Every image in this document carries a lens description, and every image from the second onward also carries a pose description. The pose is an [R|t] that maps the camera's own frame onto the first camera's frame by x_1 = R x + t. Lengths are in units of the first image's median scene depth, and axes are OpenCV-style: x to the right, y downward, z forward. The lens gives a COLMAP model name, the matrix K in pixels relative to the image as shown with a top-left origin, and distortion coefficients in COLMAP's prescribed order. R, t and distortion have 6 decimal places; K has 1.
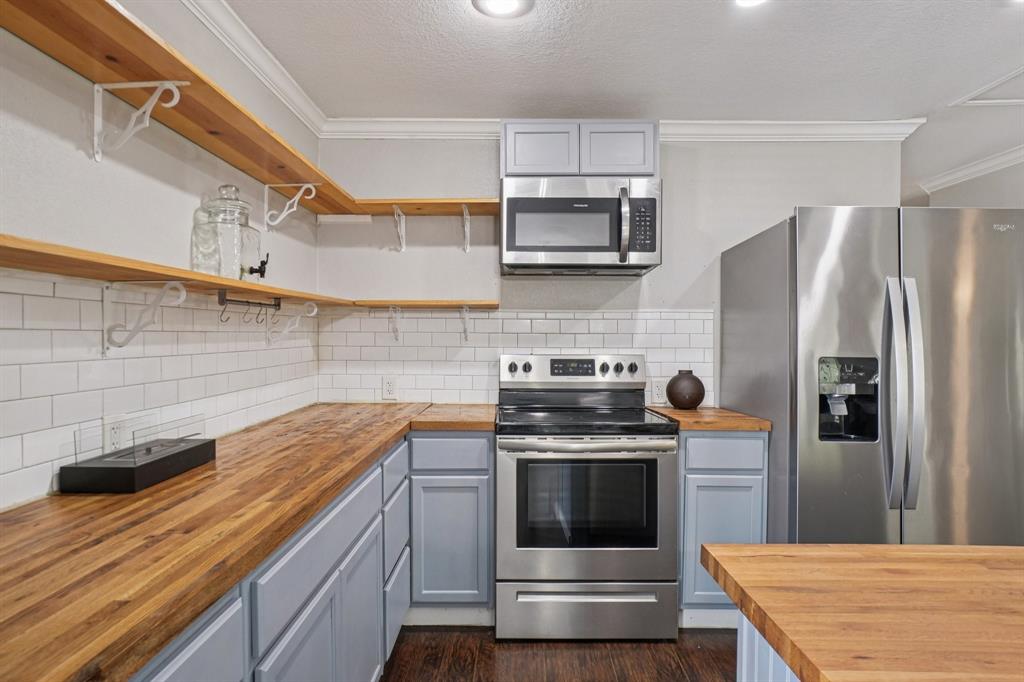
lens RADIAL K [[541.2, 0, 502.6], [0, 541.2, 342.5], [0, 0, 1]] dist [-0.025855, 0.000477]
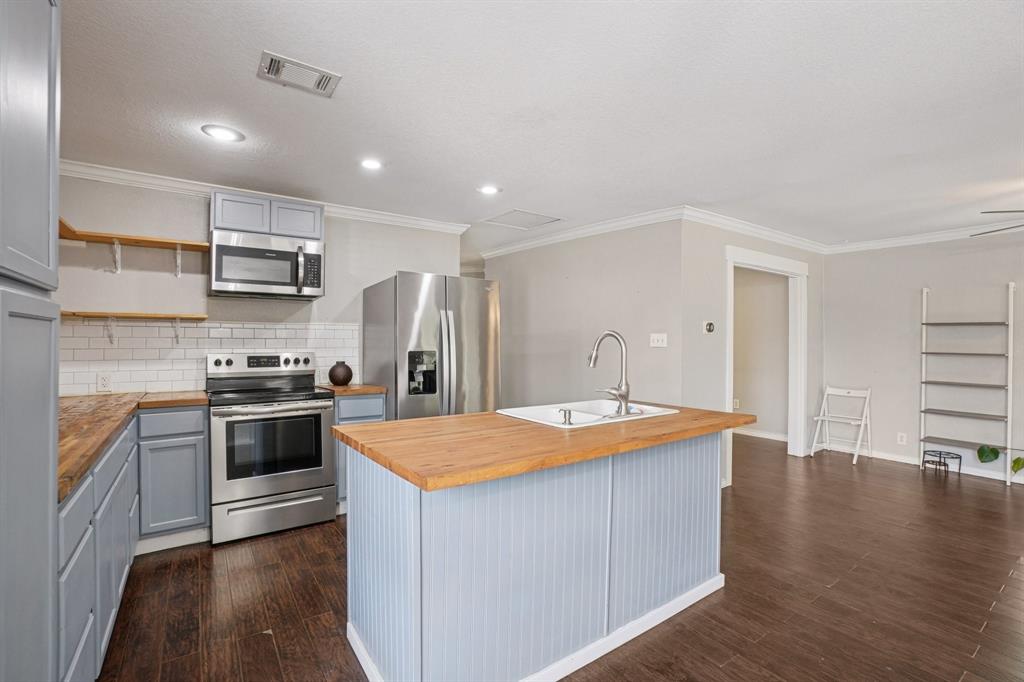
lens RADIAL K [[460.0, 0, 499.1], [0, 460.0, 339.9], [0, 0, 1]] dist [-0.065144, 0.022642]
pose [[0.810993, -0.000240, 0.585056, -0.078857], [0.007857, 0.999914, -0.010481, 0.005766], [-0.585004, 0.013096, 0.810925, -0.408171]]
